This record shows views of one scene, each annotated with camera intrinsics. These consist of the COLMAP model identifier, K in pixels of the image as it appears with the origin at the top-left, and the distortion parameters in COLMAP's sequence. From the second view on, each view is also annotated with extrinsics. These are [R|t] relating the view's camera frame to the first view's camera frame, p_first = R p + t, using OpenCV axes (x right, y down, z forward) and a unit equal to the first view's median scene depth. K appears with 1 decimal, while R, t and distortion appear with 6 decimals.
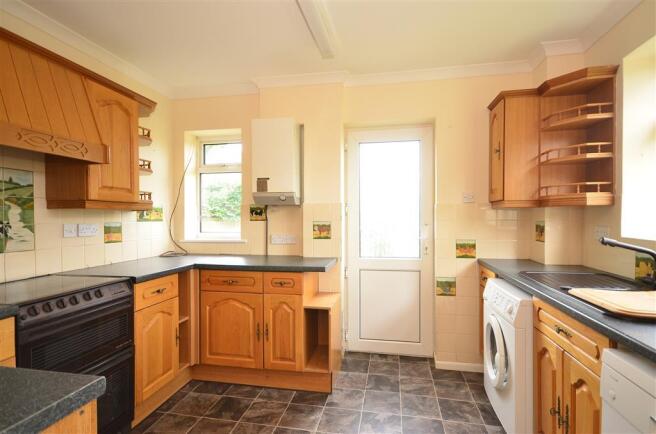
lens RADIAL K [[331.8, 0, 328.5], [0, 331.8, 218.2], [0, 0, 1]] dist [0.002910, -0.001005]
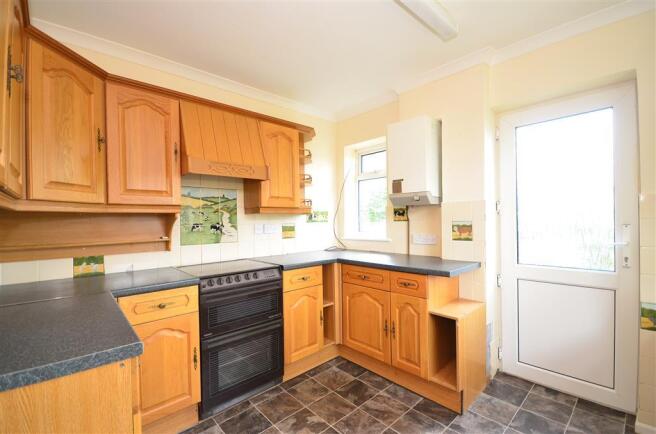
lens RADIAL K [[287.3, 0, 323.7], [0, 287.3, 219.5], [0, 0, 1]] dist [-0.003225, -0.005444]
pose [[0.796976, -0.010595, -0.603918, 0.177343], [0.011880, 0.999928, -0.001864, 0.002057], [0.603894, -0.005688, 0.797045, 0.165646]]
